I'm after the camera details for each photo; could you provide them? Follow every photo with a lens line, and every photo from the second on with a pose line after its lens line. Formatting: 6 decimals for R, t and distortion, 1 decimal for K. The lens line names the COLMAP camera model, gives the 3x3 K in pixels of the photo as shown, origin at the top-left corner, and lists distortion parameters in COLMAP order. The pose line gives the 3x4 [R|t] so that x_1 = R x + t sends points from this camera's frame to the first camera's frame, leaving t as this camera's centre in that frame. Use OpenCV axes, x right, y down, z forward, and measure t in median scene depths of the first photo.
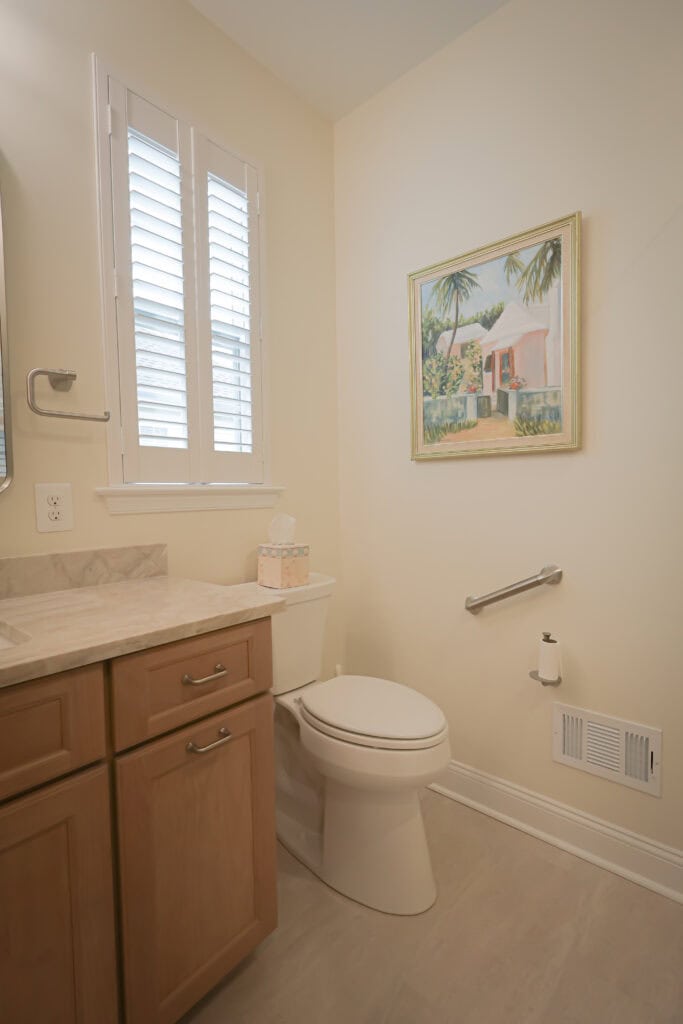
lens RADIAL K [[475.6, 0, 341.5], [0, 475.6, 512.0], [0, 0, 1]] dist [-0.001454, 0.000189]
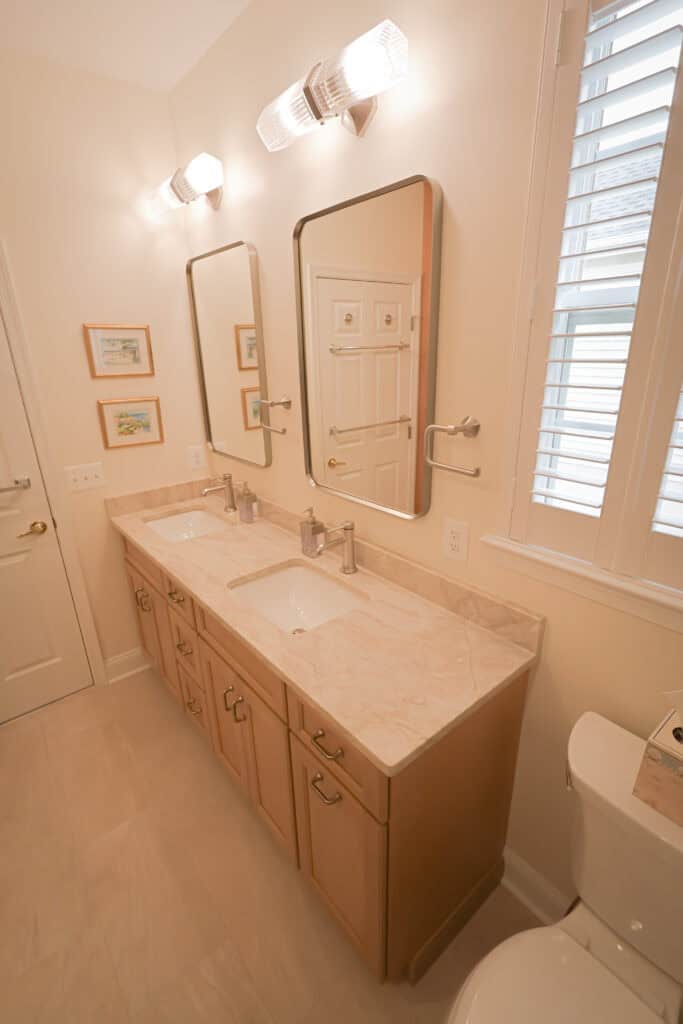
lens RADIAL K [[475.6, 0, 341.5], [0, 475.6, 512.0], [0, 0, 1]] dist [-0.001454, 0.000189]
pose [[-0.170128, 0.353233, -0.919936, 0.401554], [-0.013045, 0.932657, 0.360530, -0.423861], [0.985336, 0.073337, -0.154063, 0.816936]]
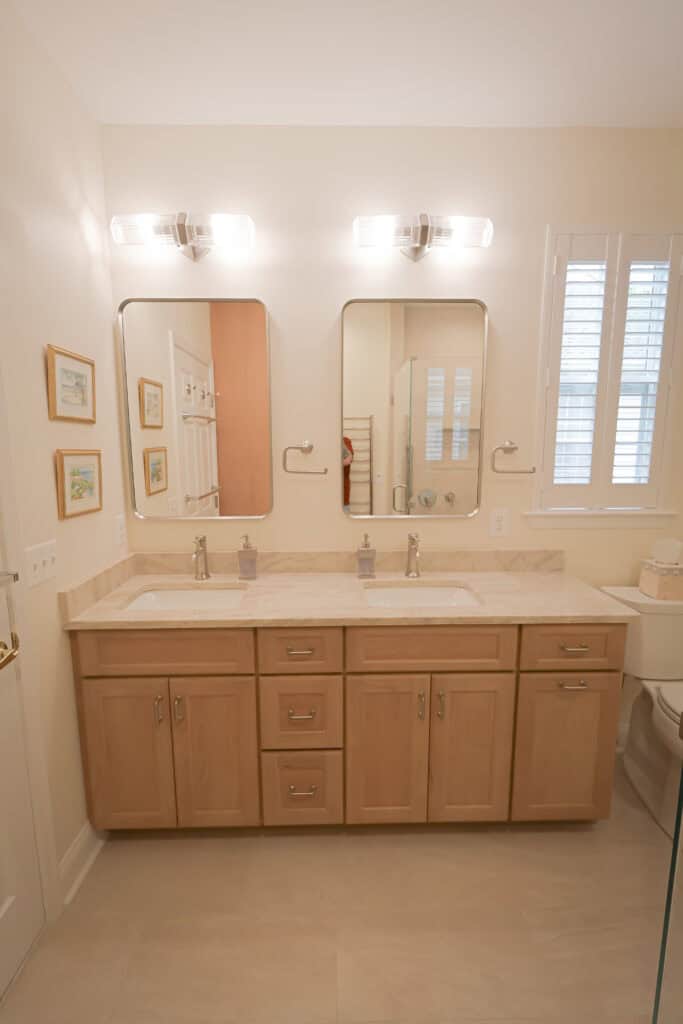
lens RADIAL K [[475.6, 0, 341.5], [0, 475.6, 512.0], [0, 0, 1]] dist [-0.001454, 0.000189]
pose [[0.667913, 0.125018, -0.733664, 0.237807], [-0.043819, 0.990686, 0.128923, -0.219202], [0.742948, -0.053961, 0.667170, -0.499235]]
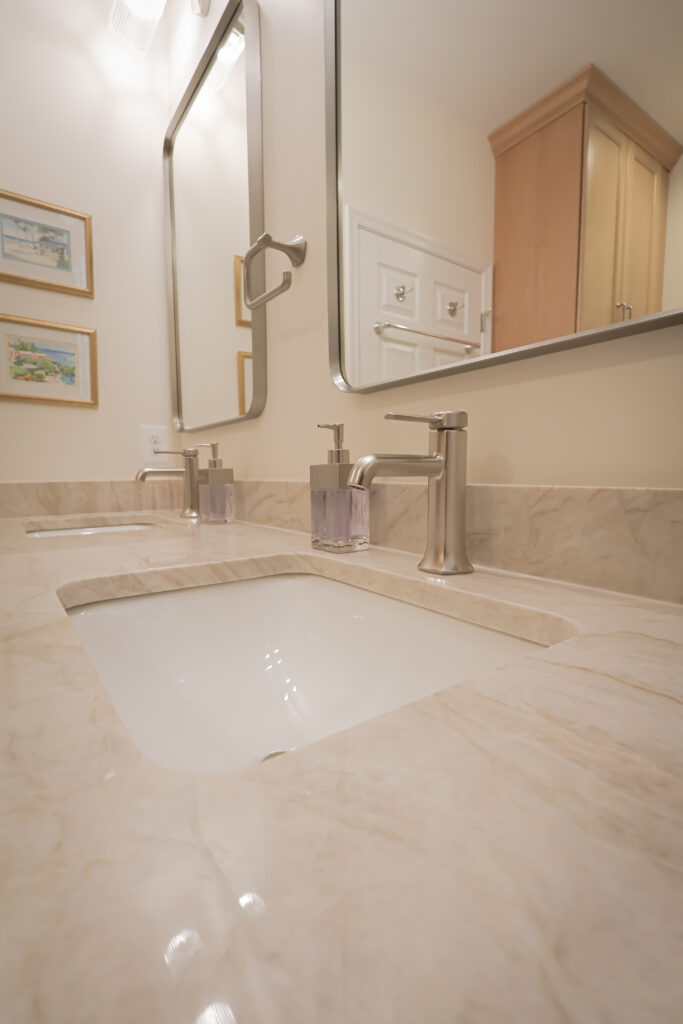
lens RADIAL K [[470.5, 0, 345.4], [0, 470.5, 508.5], [0, 0, 1]] dist [-0.001975, -0.000189]
pose [[-0.229892, 0.100473, -0.968016, -0.283627], [-0.025611, 0.993688, 0.109220, 0.069618], [0.972879, 0.049901, -0.225868, 0.661865]]
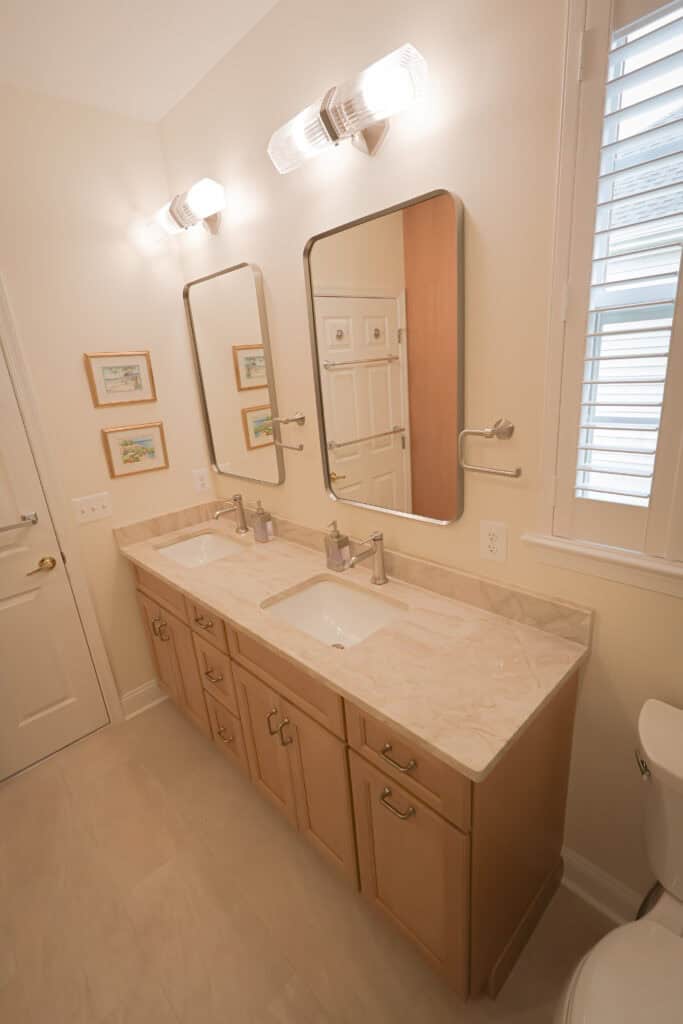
lens RADIAL K [[475.6, 0, 341.5], [0, 475.6, 512.0], [0, 0, 1]] dist [-0.001454, 0.000189]
pose [[-0.099735, 0.333051, -0.937619, 0.420832], [0.039042, 0.942902, 0.330775, -0.417794], [0.994248, -0.003617, -0.107043, 0.691378]]
